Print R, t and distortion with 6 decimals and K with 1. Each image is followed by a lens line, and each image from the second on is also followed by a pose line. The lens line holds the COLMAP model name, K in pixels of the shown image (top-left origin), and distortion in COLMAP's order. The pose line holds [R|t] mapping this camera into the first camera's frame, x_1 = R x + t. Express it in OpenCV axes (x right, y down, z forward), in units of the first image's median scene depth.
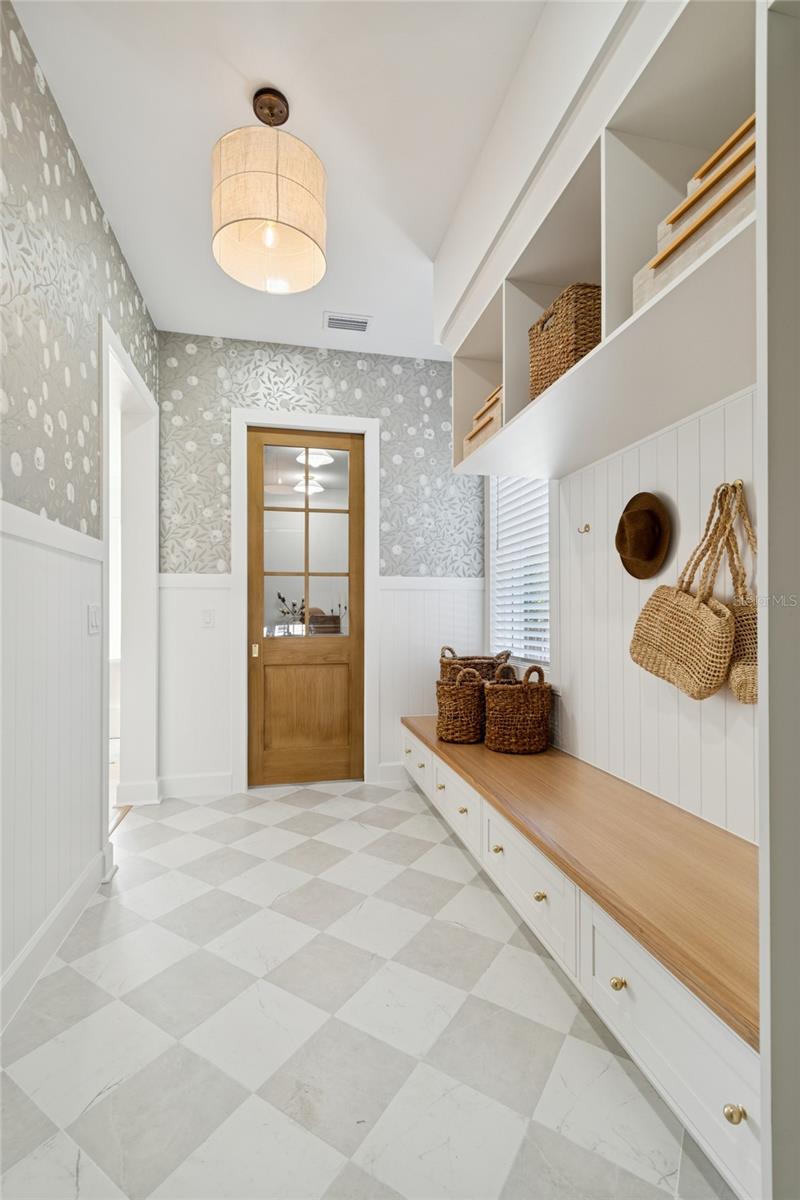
lens RADIAL K [[535.4, 0, 398.9], [0, 535.4, 623.6], [0, 0, 1]] dist [0.010443, -0.005546]
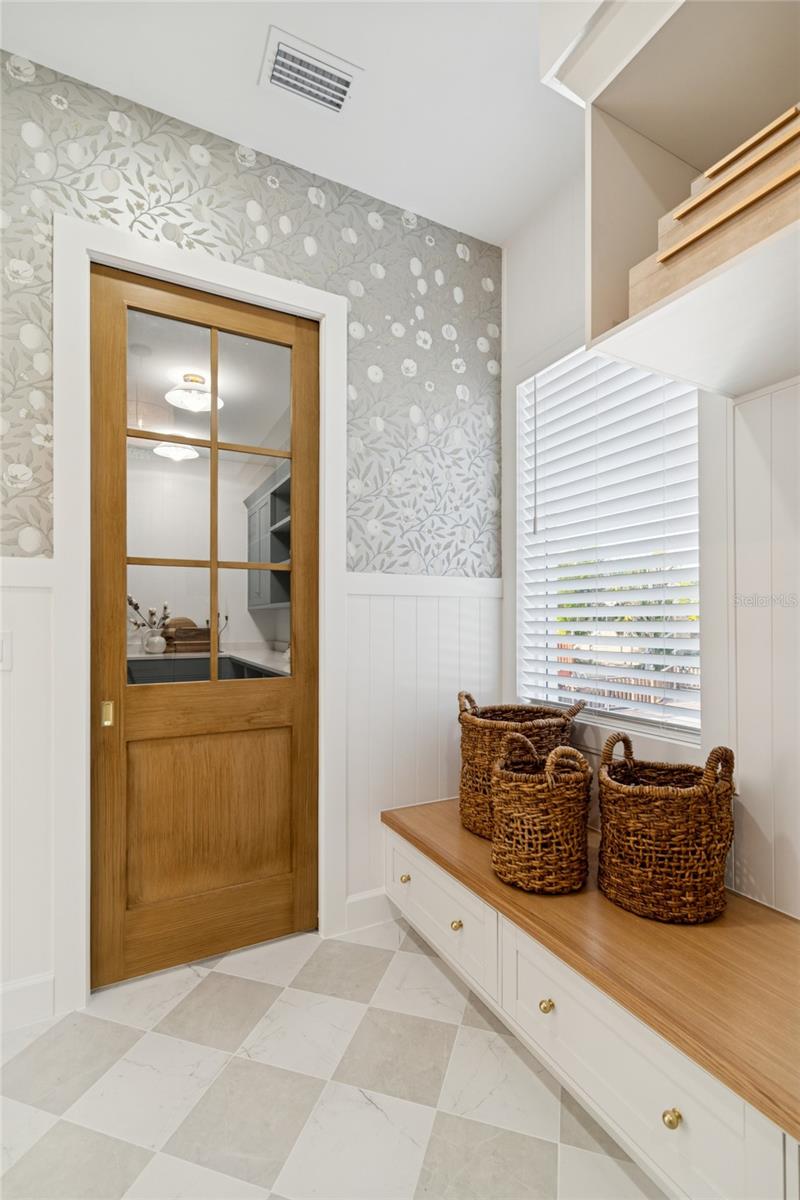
lens RADIAL K [[535.4, 0, 398.9], [0, 535.4, 623.6], [0, 0, 1]] dist [0.010443, -0.005546]
pose [[0.963916, -0.001452, 0.266203, -0.137169], [0.004148, 0.999946, -0.009566, -0.027252], [-0.266175, 0.010324, 0.963870, 0.436651]]
